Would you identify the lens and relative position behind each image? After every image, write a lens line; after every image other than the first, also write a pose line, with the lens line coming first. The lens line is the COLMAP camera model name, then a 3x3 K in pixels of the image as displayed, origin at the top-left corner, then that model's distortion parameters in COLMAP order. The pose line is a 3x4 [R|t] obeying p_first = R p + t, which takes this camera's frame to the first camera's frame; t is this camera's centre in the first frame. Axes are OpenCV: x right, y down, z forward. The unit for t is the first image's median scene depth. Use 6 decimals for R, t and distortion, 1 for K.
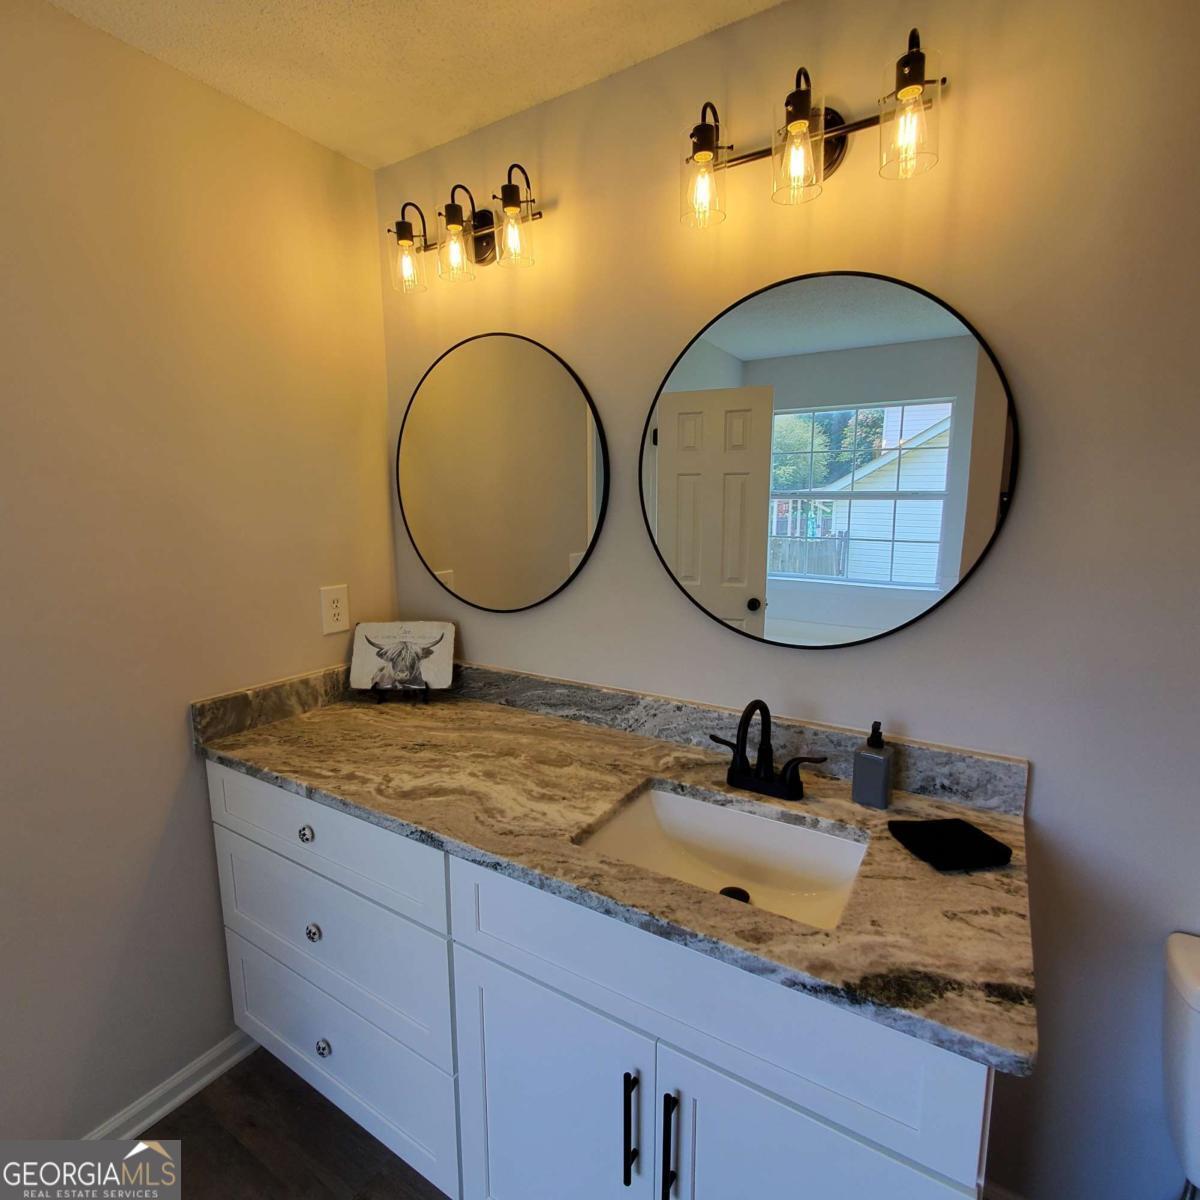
lens RADIAL K [[633.2, 0, 589.3], [0, 633.2, 593.9], [0, 0, 1]] dist [0.003209, -0.004239]
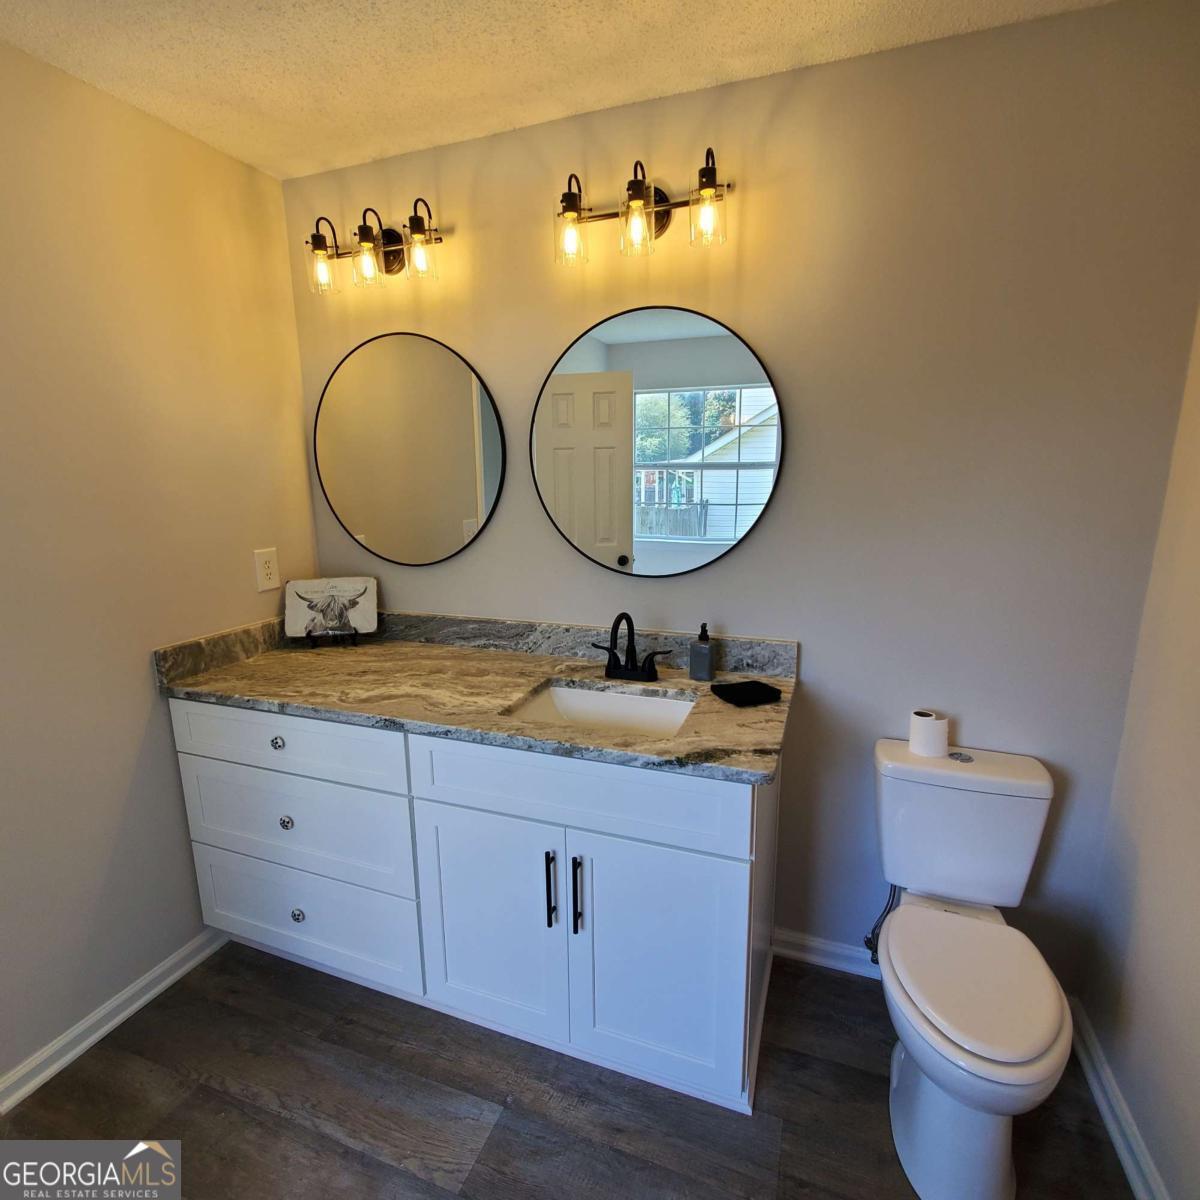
lens RADIAL K [[633.2, 0, 590.9], [0, 633.2, 592.2], [0, 0, 1]] dist [0.003209, -0.004239]
pose [[0.979575, -0.046590, 0.195607, -0.064319], [0.038658, 0.998275, 0.044178, 0.045490], [-0.197328, -0.035714, 0.979687, -0.294055]]
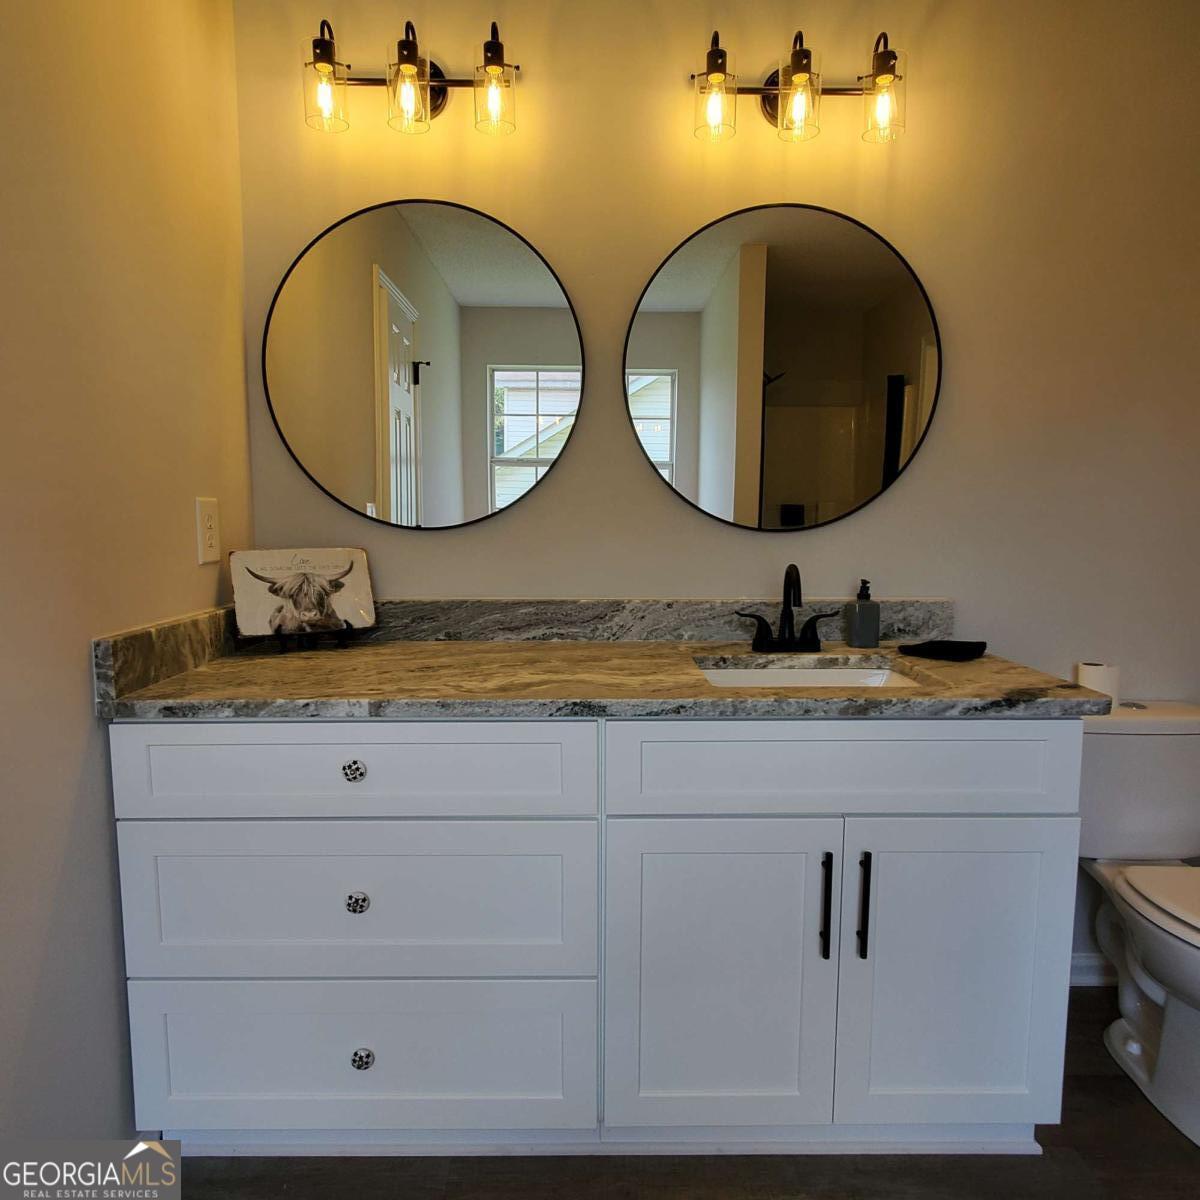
lens RADIAL K [[787.3, 0, 601.3], [0, 787.3, 593.5], [0, 0, 1]] dist [-0.005998, -0.000472]
pose [[0.839319, -0.048914, 0.541434, -0.623641], [0.071111, 0.997265, -0.020140, 0.178177], [-0.538968, 0.055406, 0.840502, 0.004925]]
